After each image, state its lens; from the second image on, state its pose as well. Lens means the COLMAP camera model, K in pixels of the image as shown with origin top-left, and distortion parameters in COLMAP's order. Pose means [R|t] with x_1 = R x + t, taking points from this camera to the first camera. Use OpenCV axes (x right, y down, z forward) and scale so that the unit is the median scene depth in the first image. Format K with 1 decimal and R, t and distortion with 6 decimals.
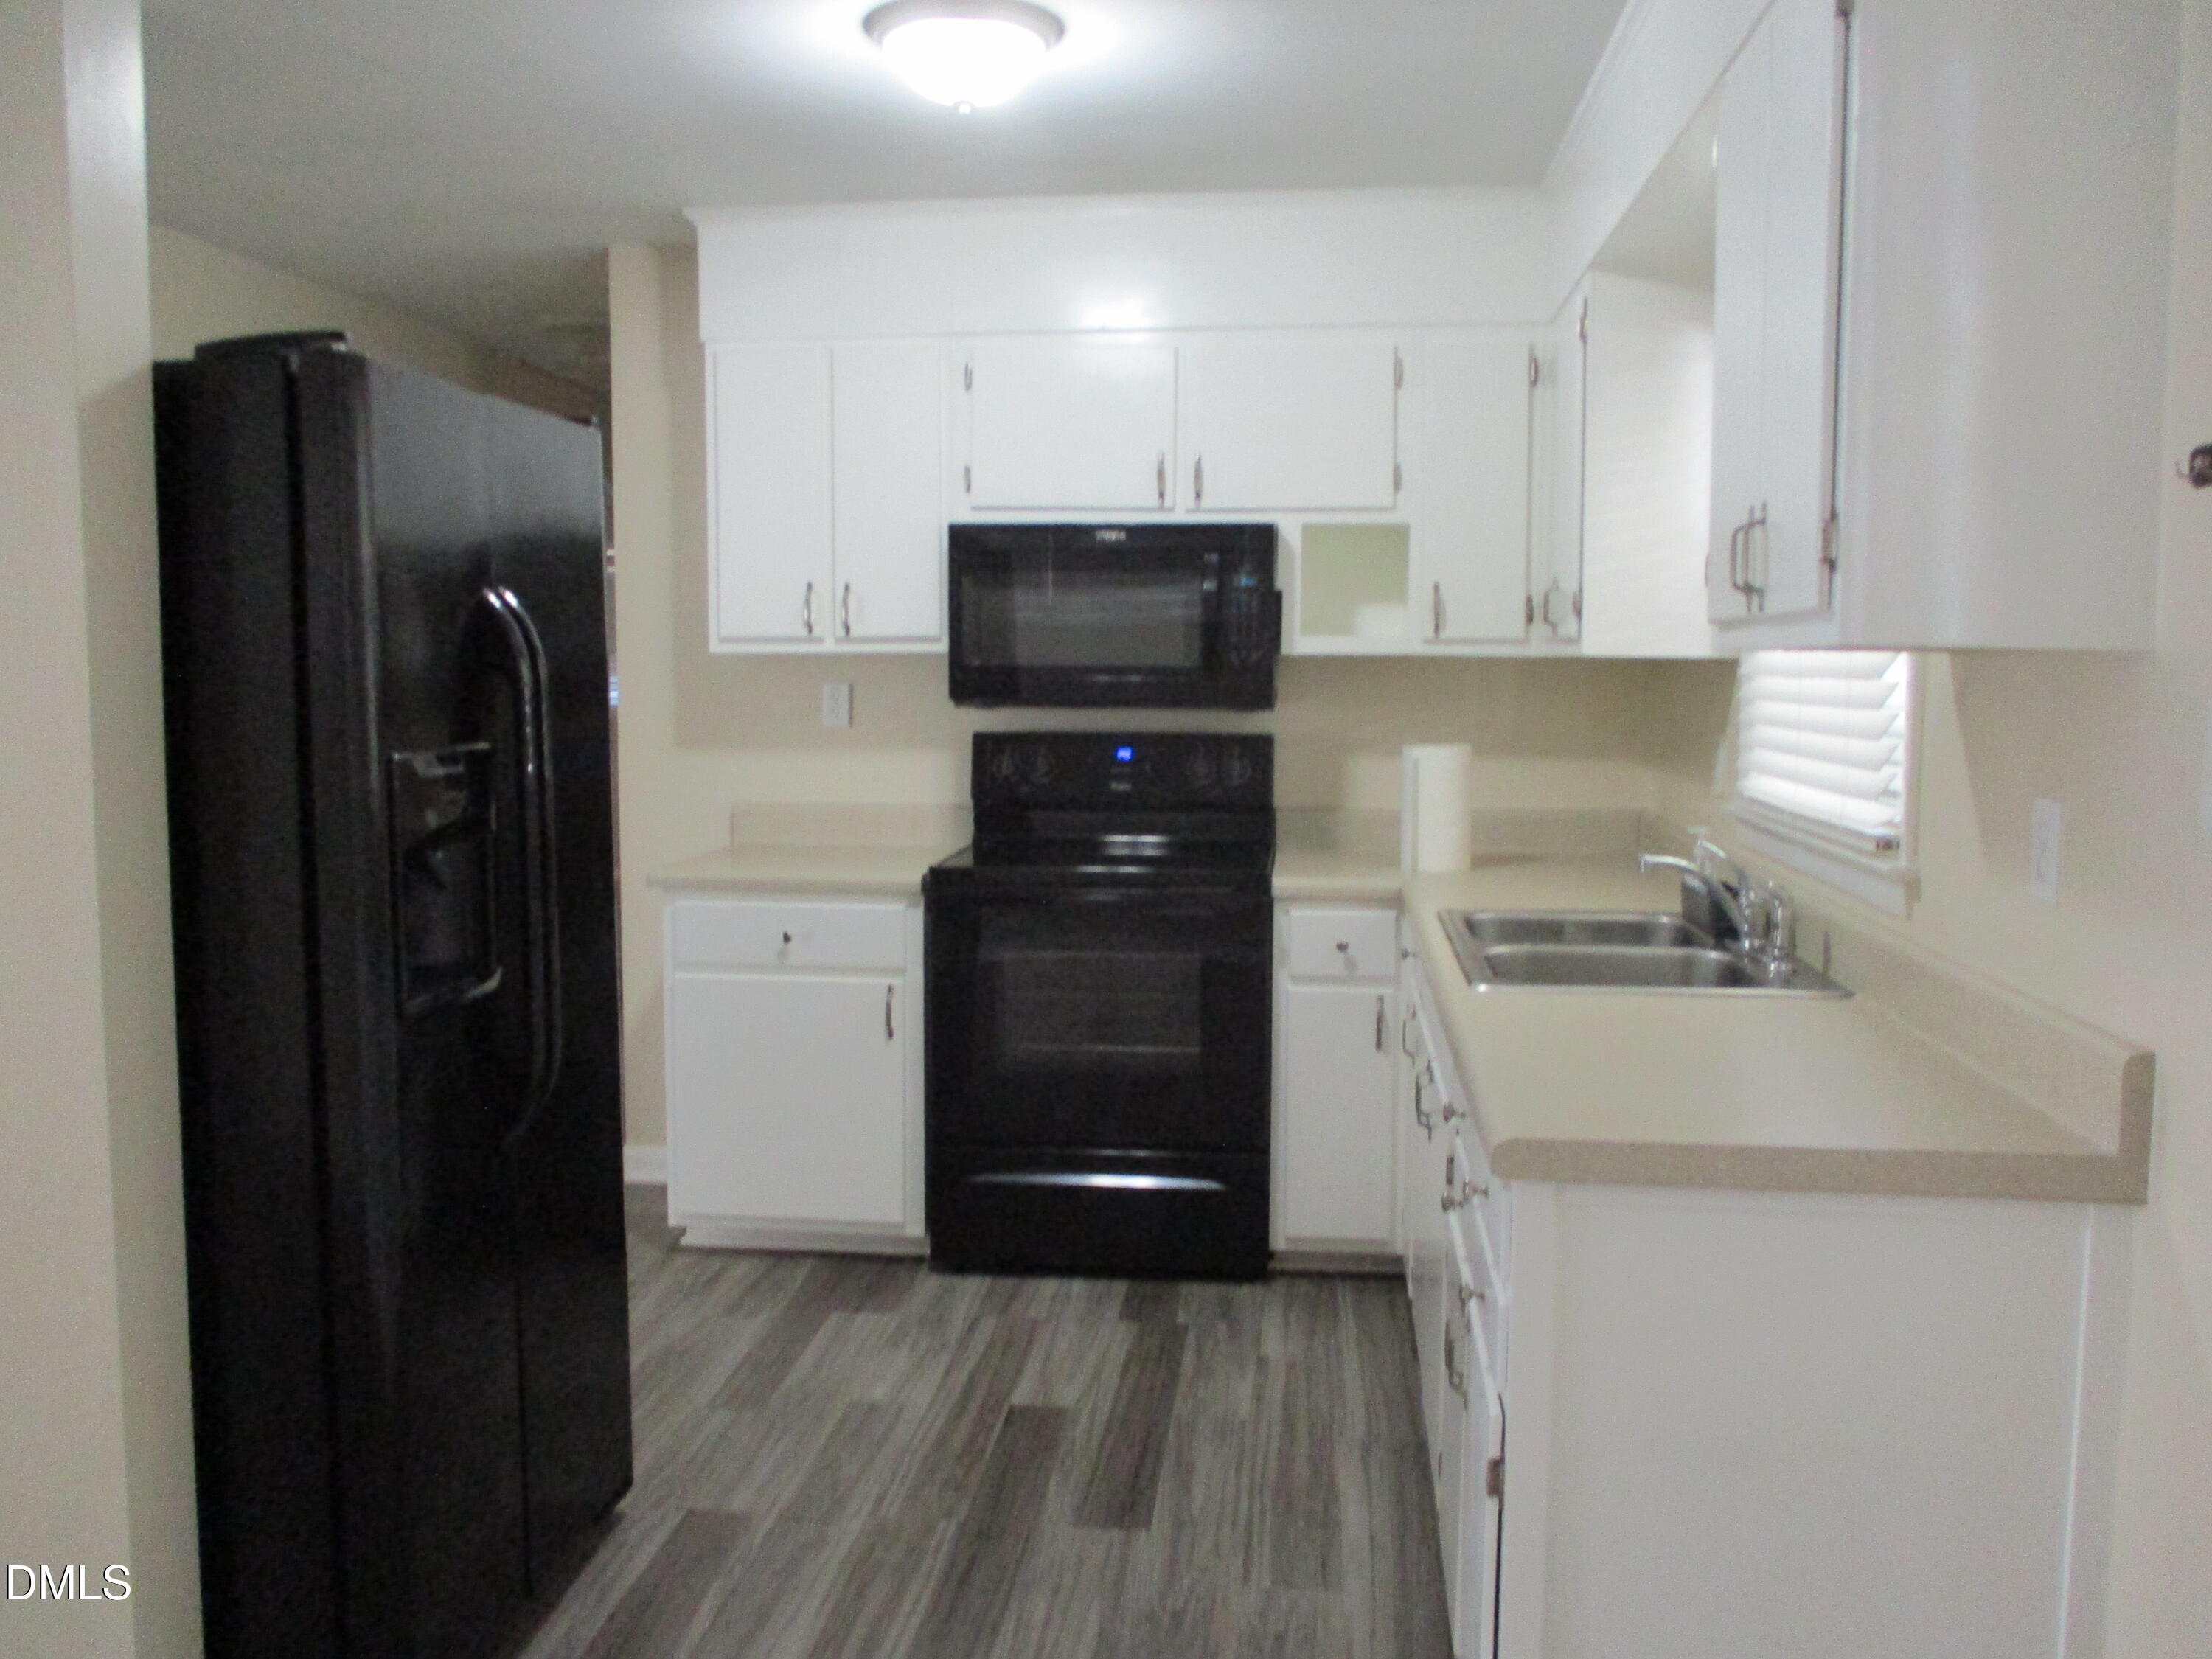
lens RADIAL K [[1846.9, 0, 1107.0], [0, 1846.9, 832.3], [0, 0, 1]] dist [-0.003486, -0.001198]
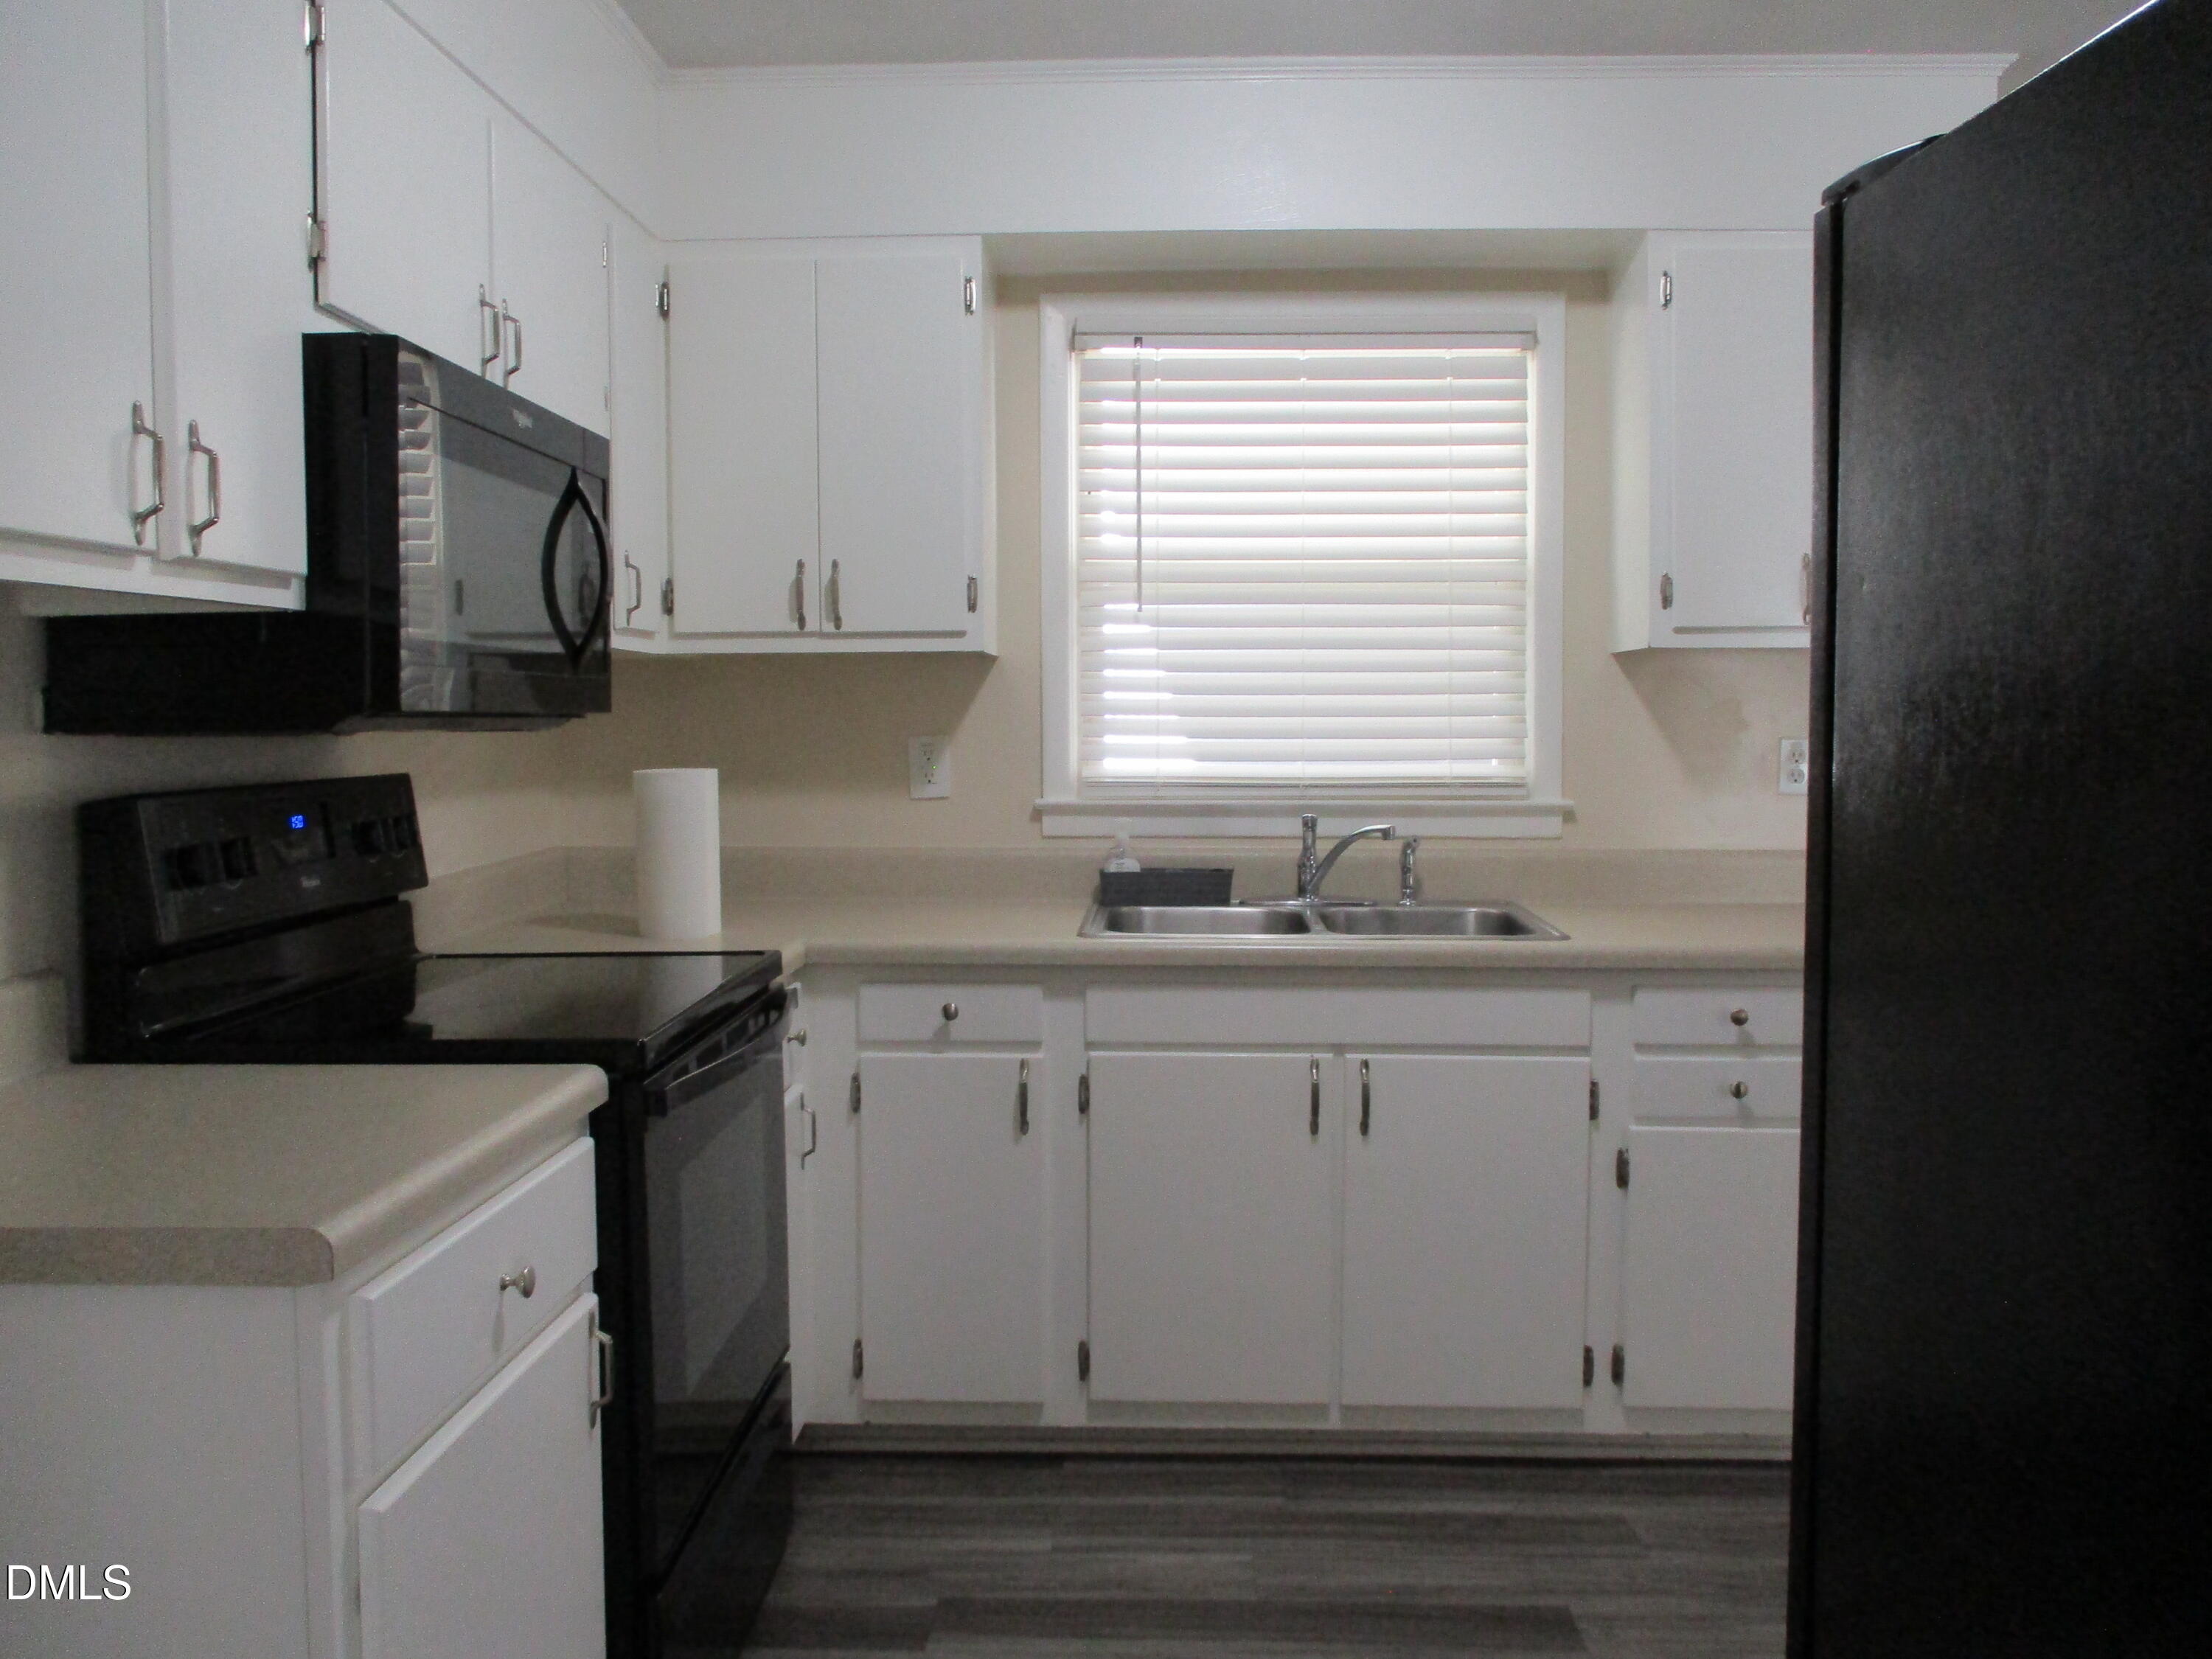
lens RADIAL K [[1846.9, 0, 1106.7], [0, 1846.9, 828.0], [0, 0, 1]] dist [-0.003486, -0.001198]
pose [[-0.069382, -0.065261, 0.995453, -0.777002], [0.086308, 0.993724, 0.071163, -0.093173], [-0.993850, 0.090854, -0.063314, 1.112936]]
